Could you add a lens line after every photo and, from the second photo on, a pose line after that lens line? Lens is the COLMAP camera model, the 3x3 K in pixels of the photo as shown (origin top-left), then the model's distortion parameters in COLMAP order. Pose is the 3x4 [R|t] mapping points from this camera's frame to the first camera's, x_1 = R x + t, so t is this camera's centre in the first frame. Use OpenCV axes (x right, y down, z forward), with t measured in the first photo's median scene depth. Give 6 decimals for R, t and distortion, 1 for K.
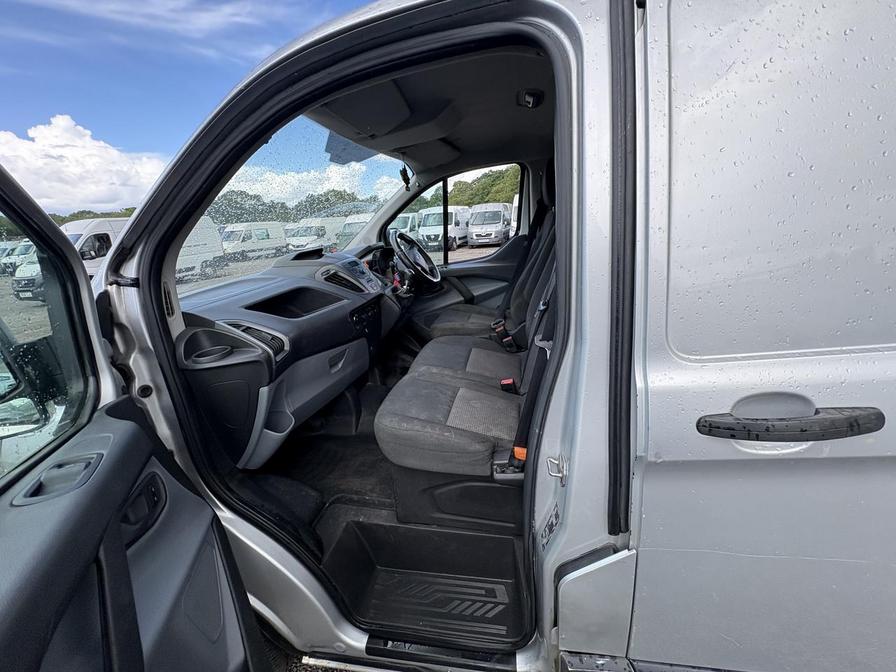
lens RADIAL K [[357.7, 0, 448.0], [0, 357.7, 336.0], [0, 0, 1]] dist [0.000032, 0.000198]
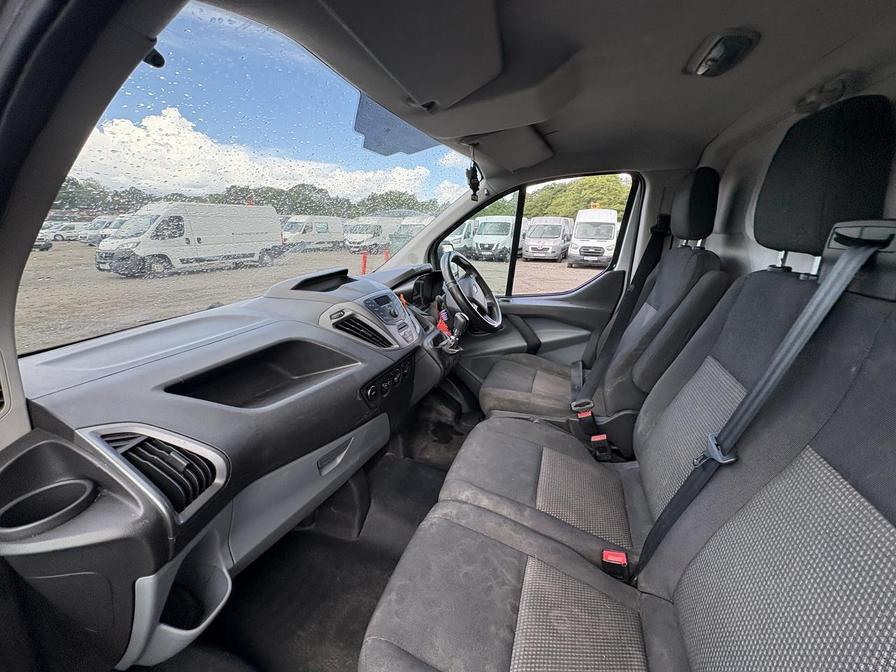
lens RADIAL K [[356.1, 0, 448.0], [0, 356.1, 336.0], [0, 0, 1]] dist [-0.002932, -0.000185]
pose [[0.985860, 0.121206, -0.115714, -0.043943], [-0.122974, 0.992376, -0.008232, -0.116817], [0.113834, 0.022345, 0.993249, 0.276582]]
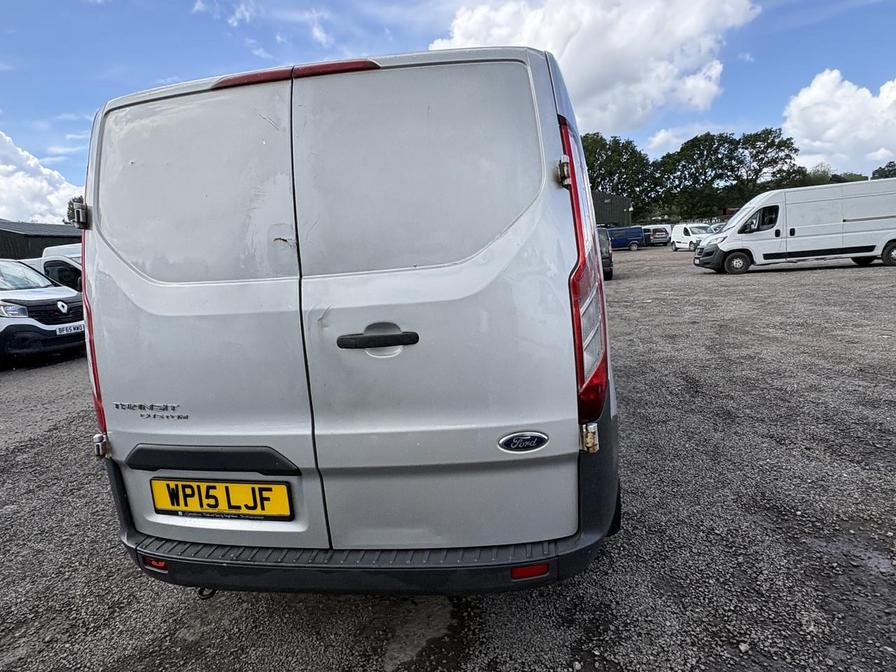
lens RADIAL K [[520.3, 0, 448.0], [0, 520.3, 336.0], [0, 0, 1]] dist [0.001330, -0.001783]
pose [[0.043837, 0.235623, -0.970855, 2.104289], [-0.241682, 0.945426, 0.218539, -0.285648], [0.969365, 0.225058, 0.098391, 0.594256]]
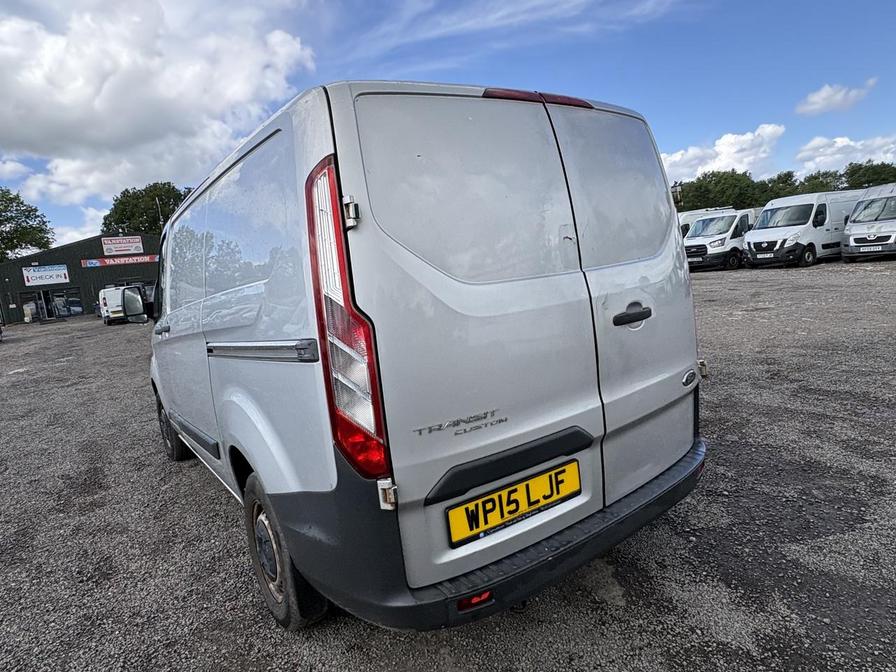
lens RADIAL K [[524.5, 0, 446.8], [0, 524.5, 338.0], [0, 0, 1]] dist [0.001436, -0.000318]
pose [[0.718730, 0.094135, -0.688888, 1.821932], [-0.157201, 0.987137, -0.029121, 0.001294], [0.677285, 0.129224, 0.724283, -0.268027]]
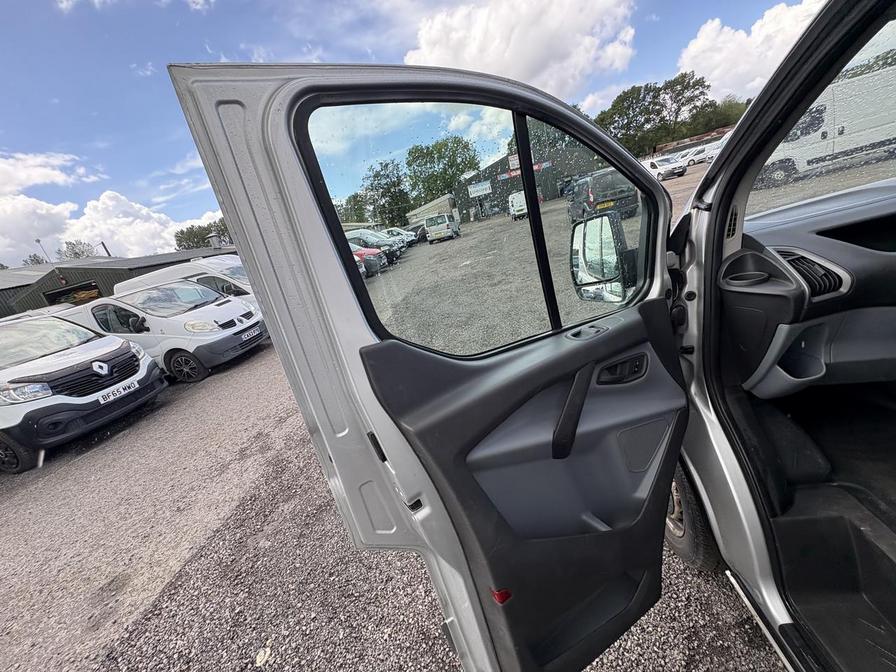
lens RADIAL K [[357.7, 0, 448.0], [0, 357.7, 336.0], [0, 0, 1]] dist [0.000032, 0.000198]
pose [[0.070625, 0.369636, -0.926489, 0.155741], [-0.067801, 0.928439, 0.365245, -0.057406], [0.995196, 0.037022, 0.090633, 0.012940]]
